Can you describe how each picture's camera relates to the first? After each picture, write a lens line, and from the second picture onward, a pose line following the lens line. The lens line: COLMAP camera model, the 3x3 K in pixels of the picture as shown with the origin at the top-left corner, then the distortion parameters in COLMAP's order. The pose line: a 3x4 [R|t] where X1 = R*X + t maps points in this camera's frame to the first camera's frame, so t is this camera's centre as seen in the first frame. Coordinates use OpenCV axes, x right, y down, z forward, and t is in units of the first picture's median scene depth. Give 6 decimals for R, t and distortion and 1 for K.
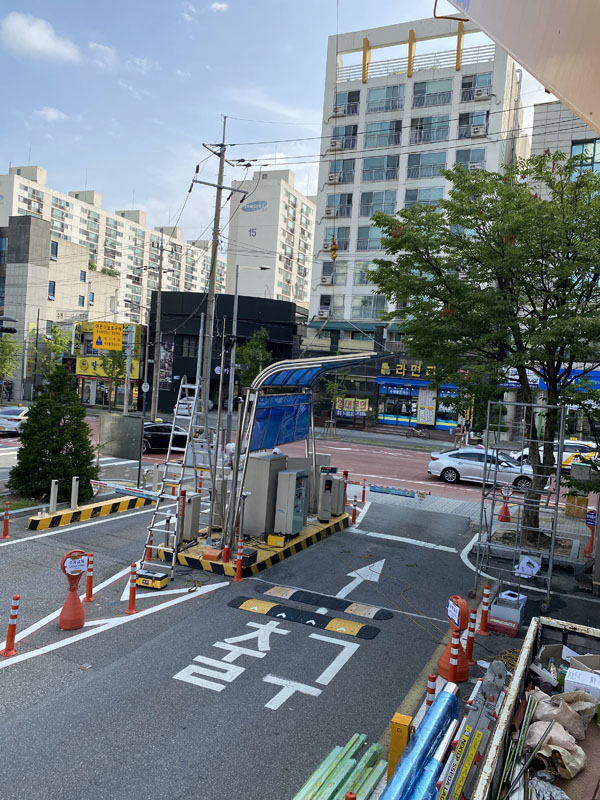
lens RADIAL K [[608.5, 0, 304.8], [0, 608.5, 407.2], [0, 0, 1]] dist [0.022120, -0.013595]
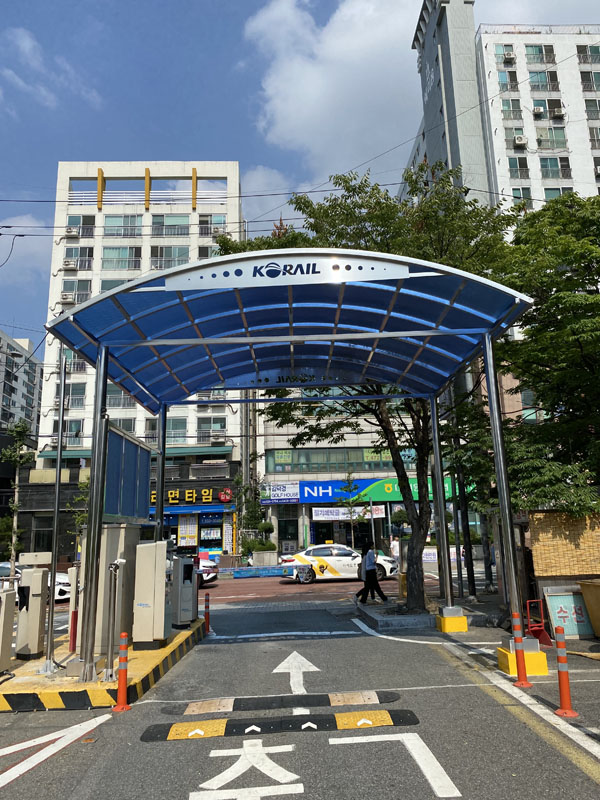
lens RADIAL K [[608.5, 0, 308.4], [0, 608.5, 396.1], [0, 0, 1]] dist [0.022120, -0.013595]
pose [[0.888836, 0.000186, 0.458225, -0.056082], [0.125179, 0.961864, -0.243204, 0.042678], [-0.440795, 0.273529, 0.854916, 0.092920]]
